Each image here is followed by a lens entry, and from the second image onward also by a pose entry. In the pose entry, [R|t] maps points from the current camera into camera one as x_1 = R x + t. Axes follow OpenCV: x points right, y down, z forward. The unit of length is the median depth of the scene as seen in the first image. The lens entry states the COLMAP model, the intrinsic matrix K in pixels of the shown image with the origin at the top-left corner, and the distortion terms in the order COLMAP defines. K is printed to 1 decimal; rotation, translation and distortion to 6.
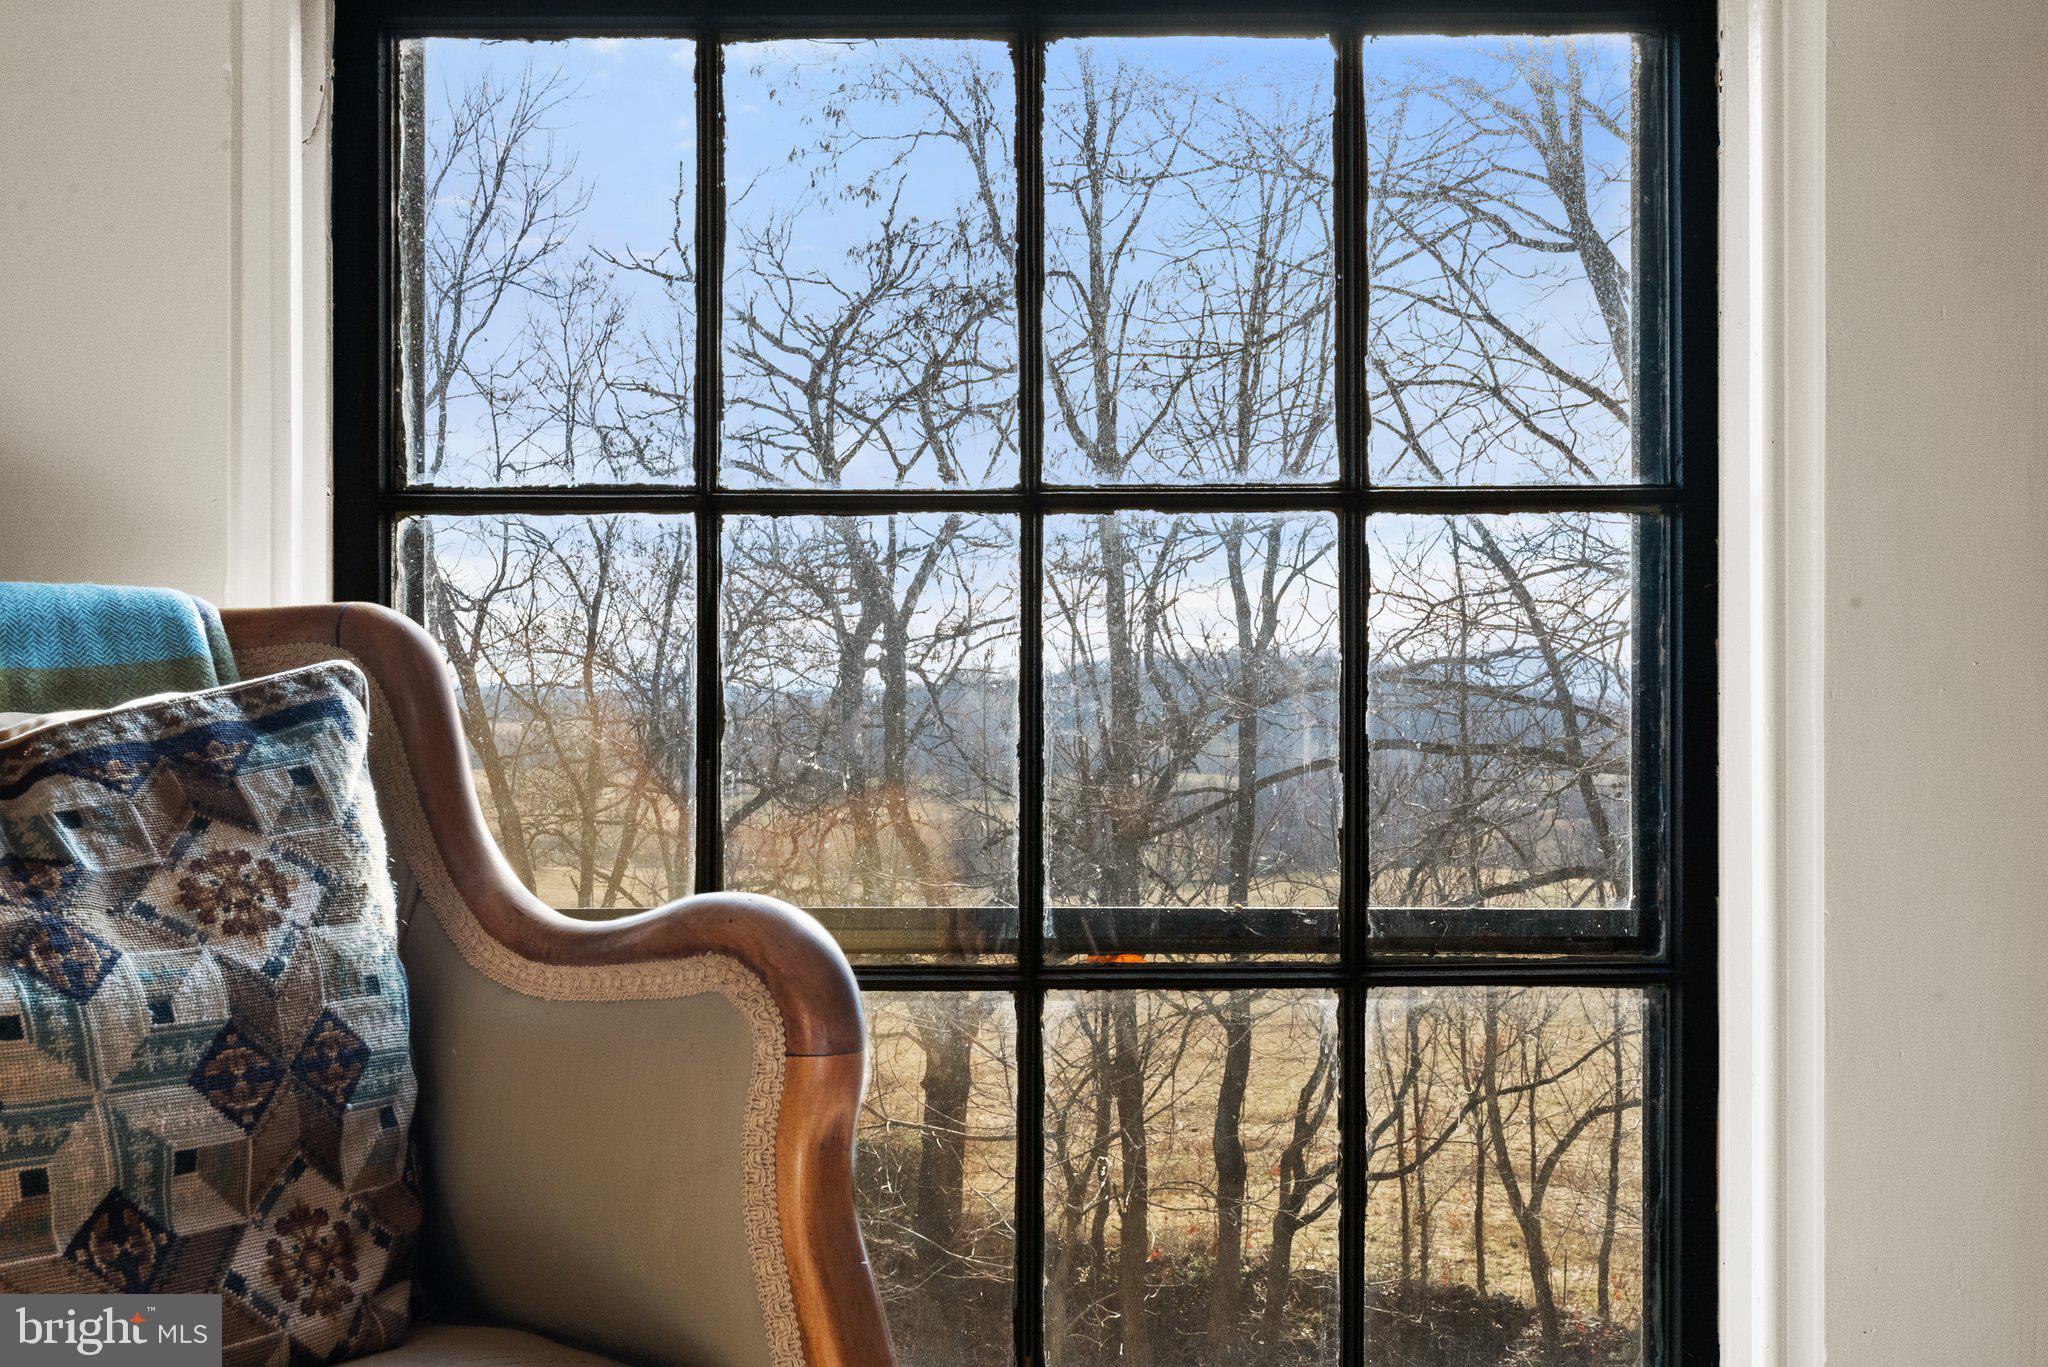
lens RADIAL K [[1930.6, 0, 1024.0], [0, 1930.6, 683.5], [0, 0, 1]] dist [0.016029, 0.009423]
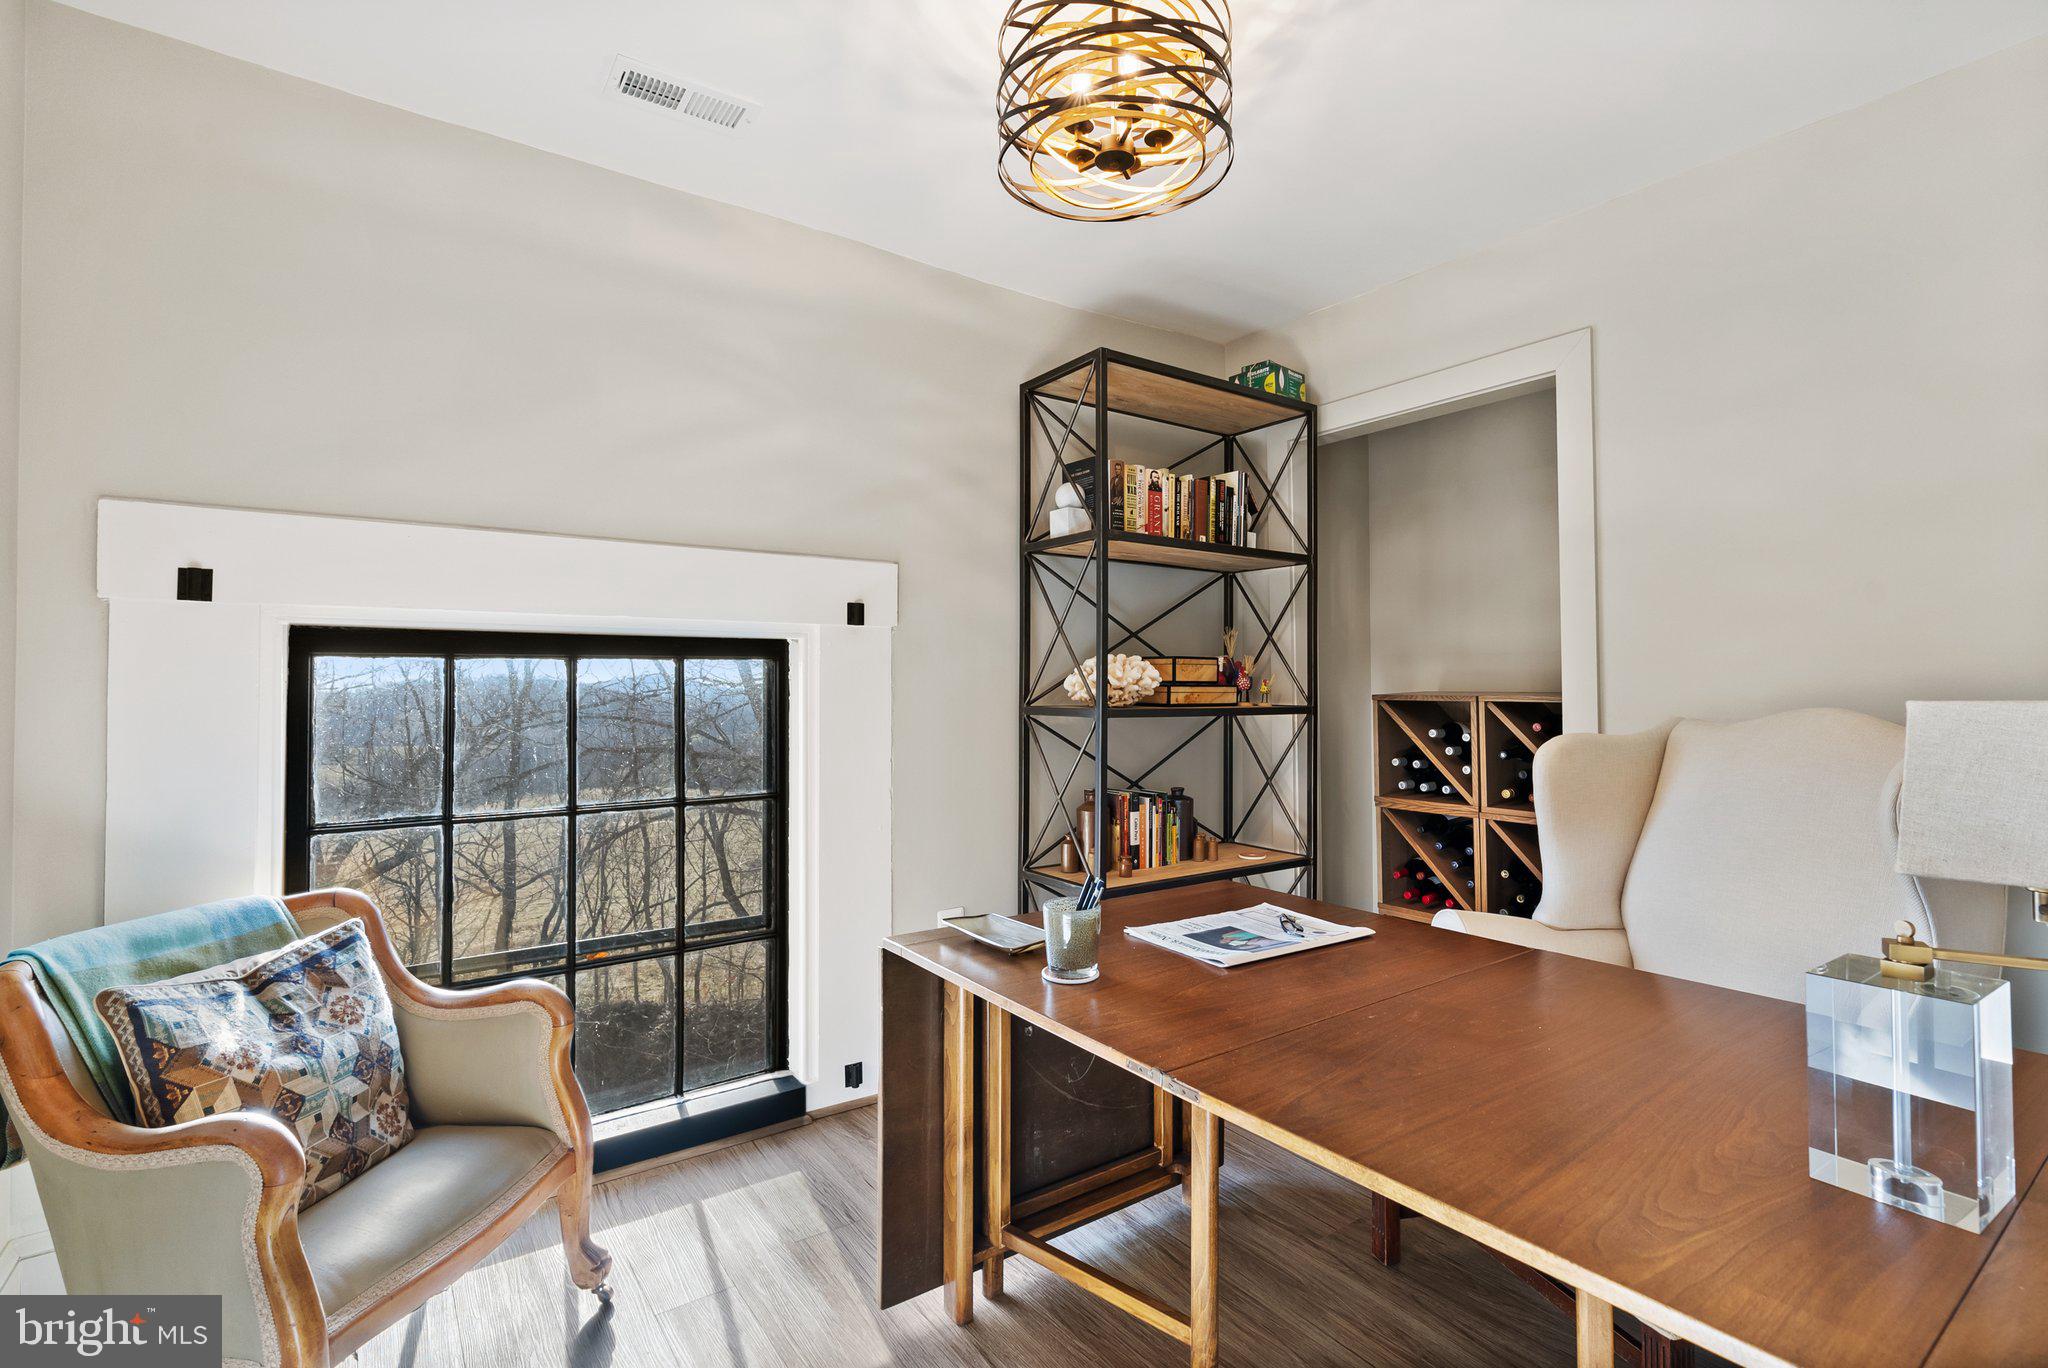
lens RADIAL K [[936.8, 0, 1024.0], [0, 936.8, 684.0], [0, 0, 1]] dist [-0.001336, -0.000207]
pose [[0.807741, 0.000173, 0.589537, -0.416345], [0.001928, 0.999994, -0.002935, -0.411829], [-0.589534, 0.003507, 0.807736, -0.866911]]
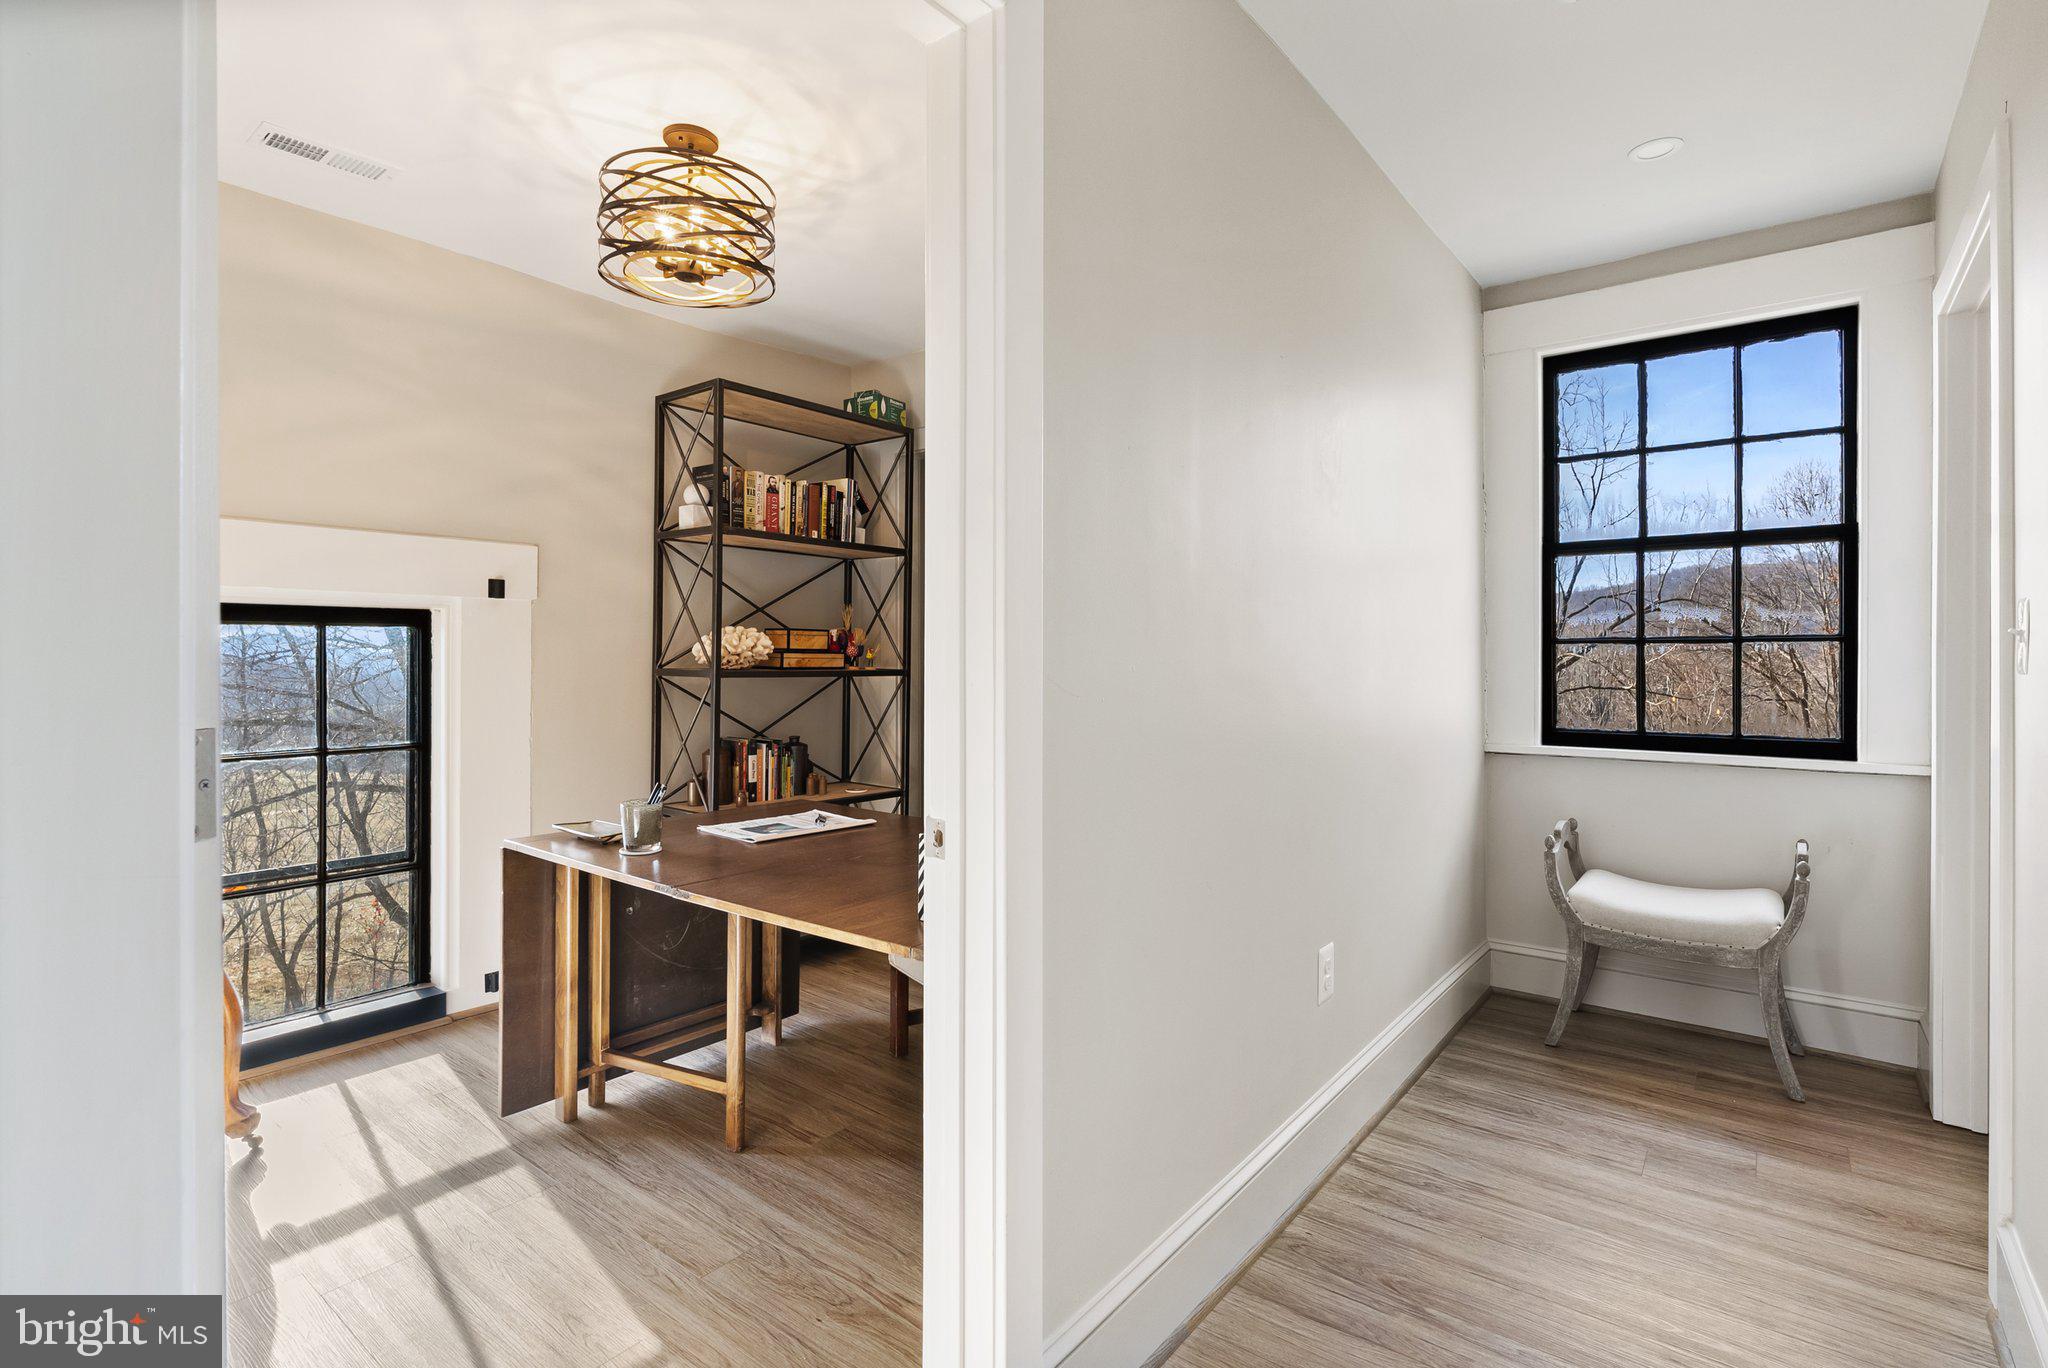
lens RADIAL K [[969.7, 0, 1026.3], [0, 969.7, 663.1], [0, 0, 1]] dist [0.000067, 0.000445]
pose [[0.607730, -0.003889, 0.794134, -0.687724], [-0.005965, 0.999937, 0.009461, -0.413808], [-0.794121, -0.010487, 0.607669, -1.687872]]
